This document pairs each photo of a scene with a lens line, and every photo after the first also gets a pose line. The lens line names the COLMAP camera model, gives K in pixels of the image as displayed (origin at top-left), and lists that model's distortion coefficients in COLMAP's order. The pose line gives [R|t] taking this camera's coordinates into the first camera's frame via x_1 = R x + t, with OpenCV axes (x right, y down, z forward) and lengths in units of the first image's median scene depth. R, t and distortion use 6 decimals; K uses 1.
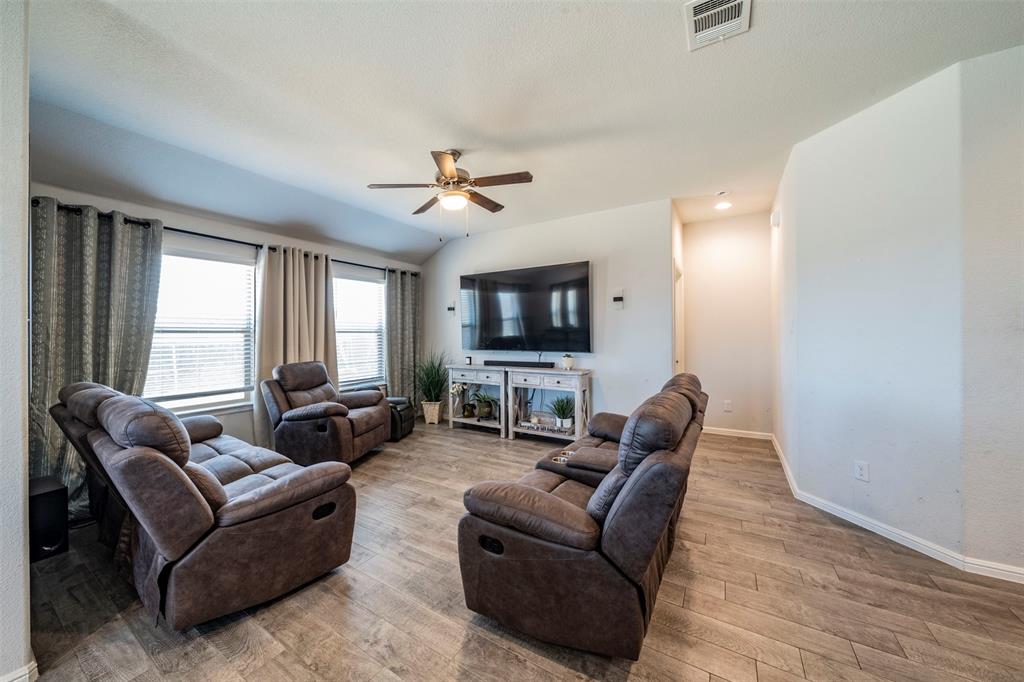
lens RADIAL K [[359.7, 0, 503.4], [0, 359.7, 330.4], [0, 0, 1]] dist [-0.005319, 0.000629]
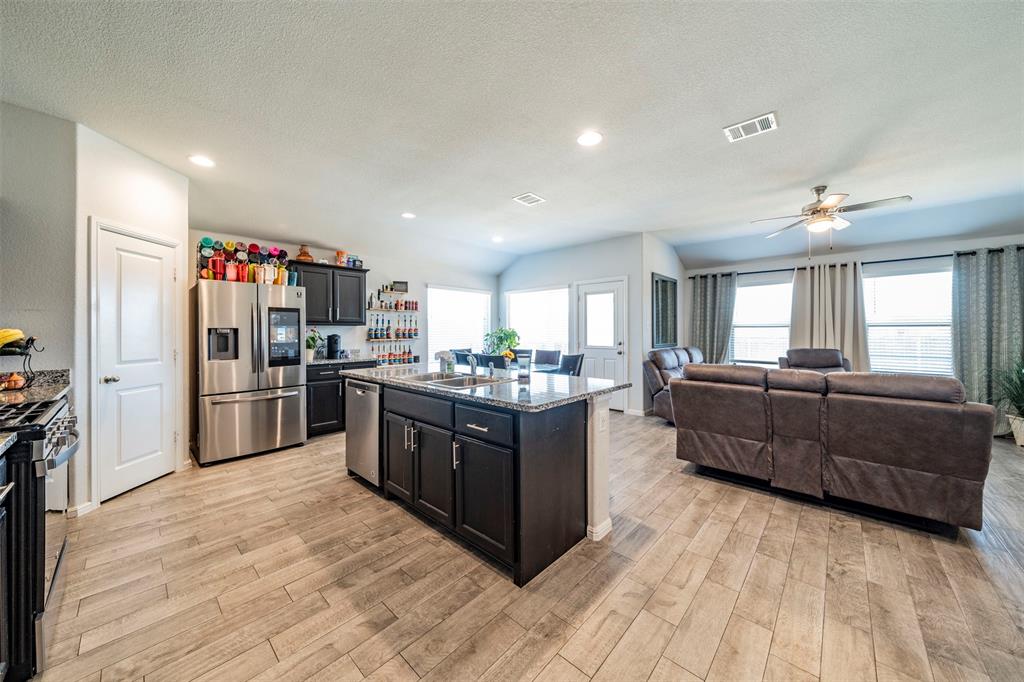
lens RADIAL K [[359.7, 0, 526.8], [0, 359.7, 327.4], [0, 0, 1]] dist [-0.005319, 0.000629]
pose [[-0.132760, 0.001841, -0.991146, 0.875783], [0.014908, 0.999889, -0.000140, -0.008379], [0.991036, -0.014795, -0.132773, 0.086267]]
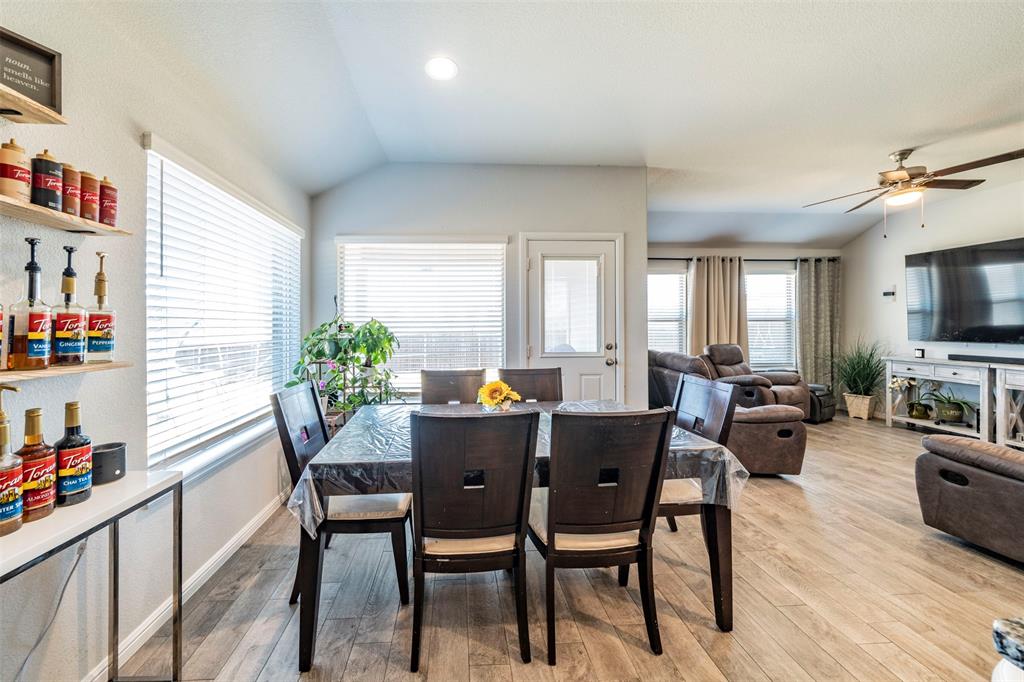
lens RADIAL K [[359.7, 0, 491.7], [0, 359.7, 324.6], [0, 0, 1]] dist [-0.005319, 0.000629]
pose [[0.570967, 0.005921, -0.820952, 0.024382], [0.007755, 0.999890, 0.012605, -0.003845], [0.820936, -0.013563, 0.570859, -0.397850]]
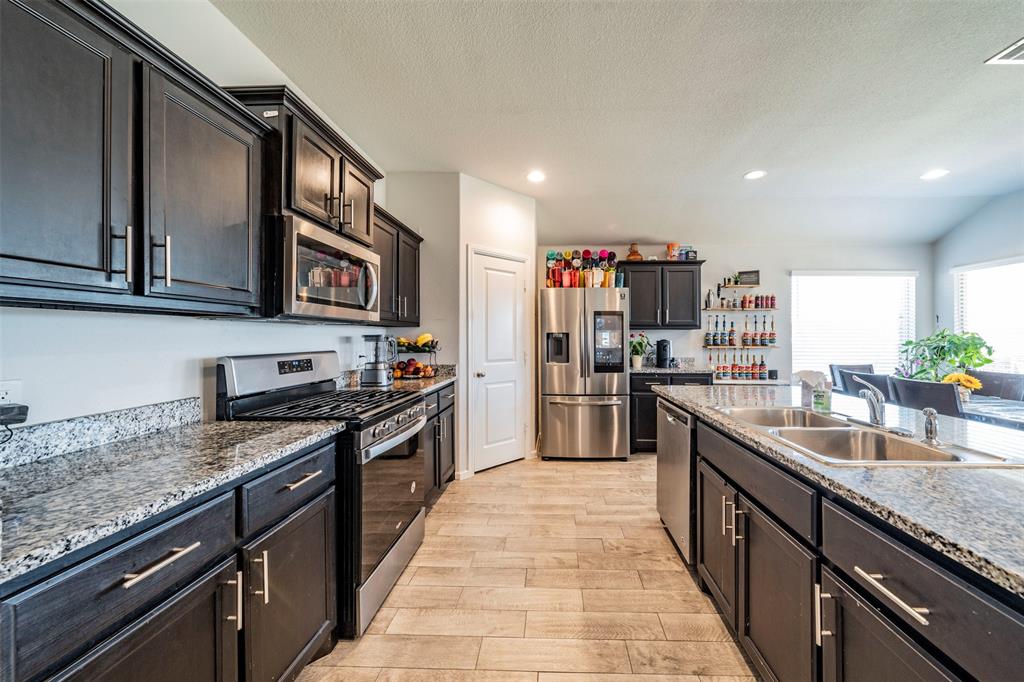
lens RADIAL K [[359.7, 0, 544.5], [0, 359.7, 334.9], [0, 0, 1]] dist [-0.005319, 0.000629]
pose [[-0.856697, 0.008431, -0.515752, 0.649075], [0.013078, 0.999900, -0.005378, -0.007749], [0.515655, -0.011352, -0.856721, 0.021298]]
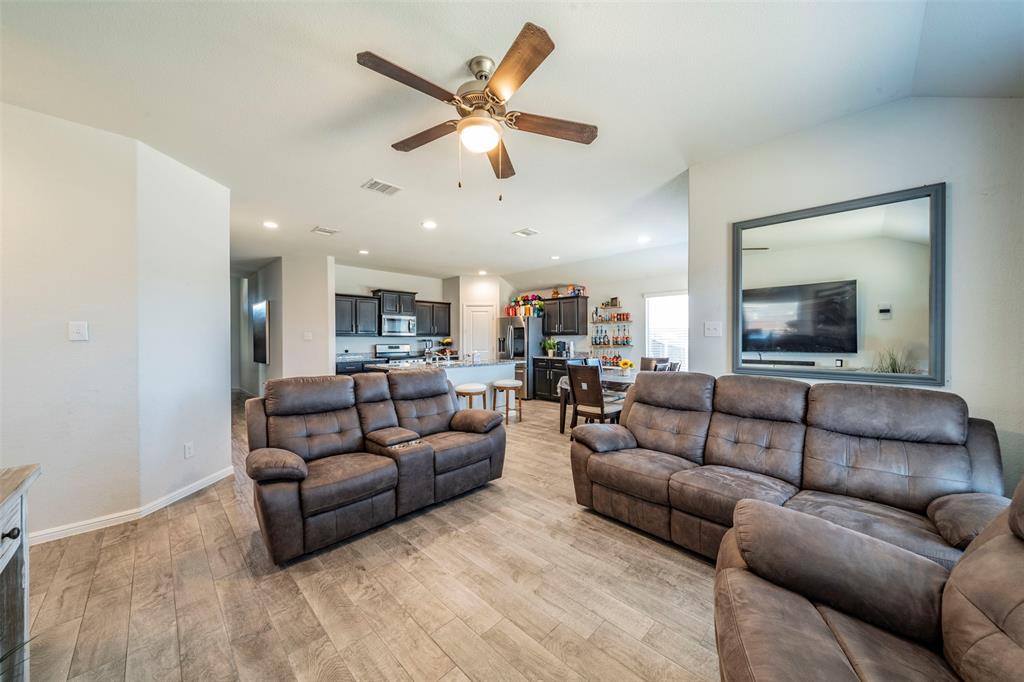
lens RADIAL K [[387.3, 0, 515.6], [0, 387.3, 337.4], [0, 0, 1]] dist [-0.002131, -0.000074]
pose [[-0.977985, 0.016388, 0.208031, -0.240188], [0.012946, 0.999756, -0.017894, 0.014427], [-0.208273, -0.014807, -0.977959, 1.160554]]
